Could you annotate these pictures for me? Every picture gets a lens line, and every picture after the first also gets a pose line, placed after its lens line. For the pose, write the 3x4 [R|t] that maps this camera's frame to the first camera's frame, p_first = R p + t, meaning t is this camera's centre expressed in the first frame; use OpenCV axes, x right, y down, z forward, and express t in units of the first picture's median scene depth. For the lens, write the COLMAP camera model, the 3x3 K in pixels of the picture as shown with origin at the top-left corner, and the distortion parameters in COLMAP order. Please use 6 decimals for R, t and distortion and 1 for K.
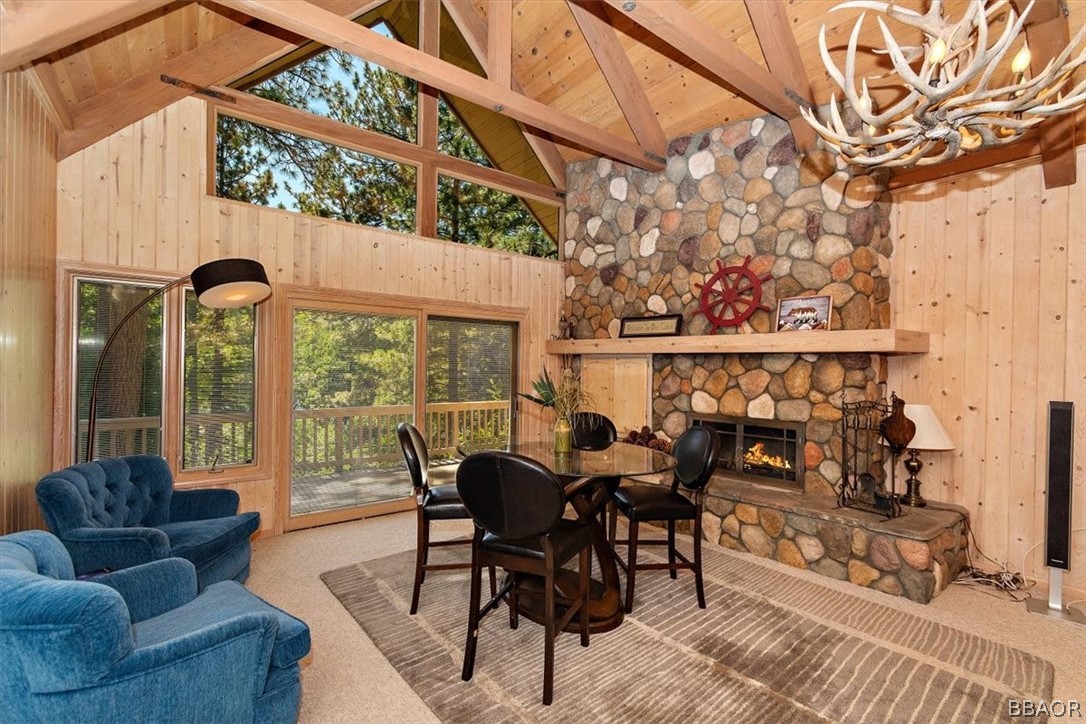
lens RADIAL K [[471.0, 0, 543.0], [0, 471.0, 362.0], [0, 0, 1]] dist [0.001633, 0.000227]
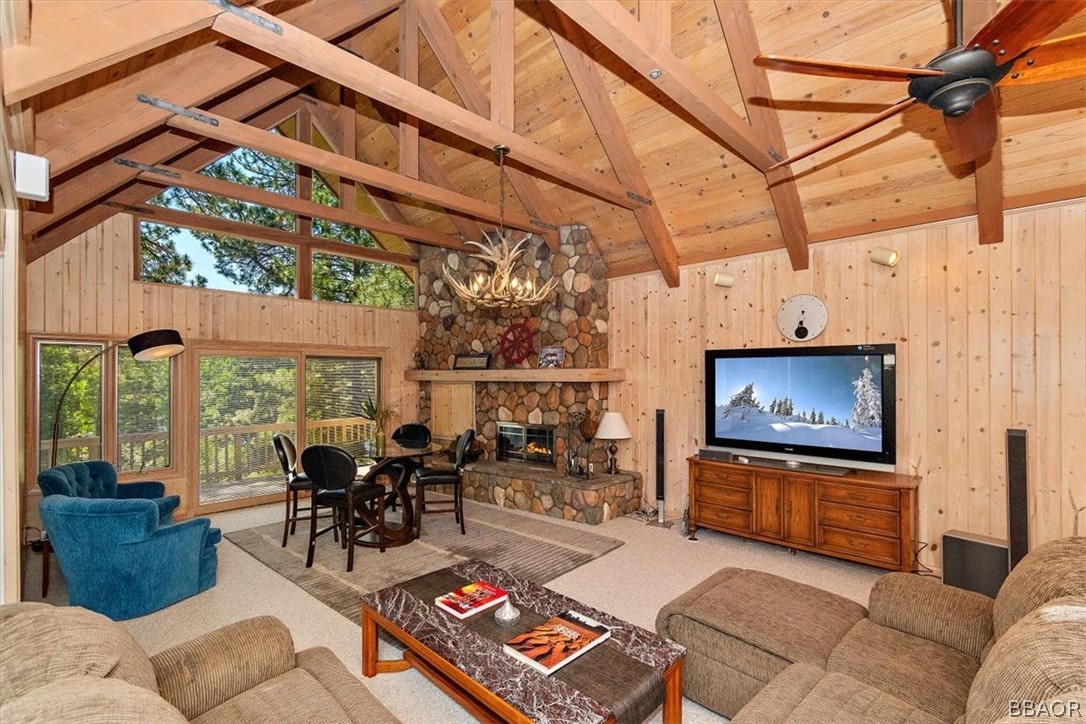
lens RADIAL K [[482.8, 0, 542.5], [0, 482.8, 369.8], [0, 0, 1]] dist [-0.001905, -0.000184]
pose [[0.988582, -0.015008, 0.149937, 0.252671], [0.015671, 0.999872, -0.003242, -0.050027], [-0.149869, 0.005554, 0.988690, -0.548700]]
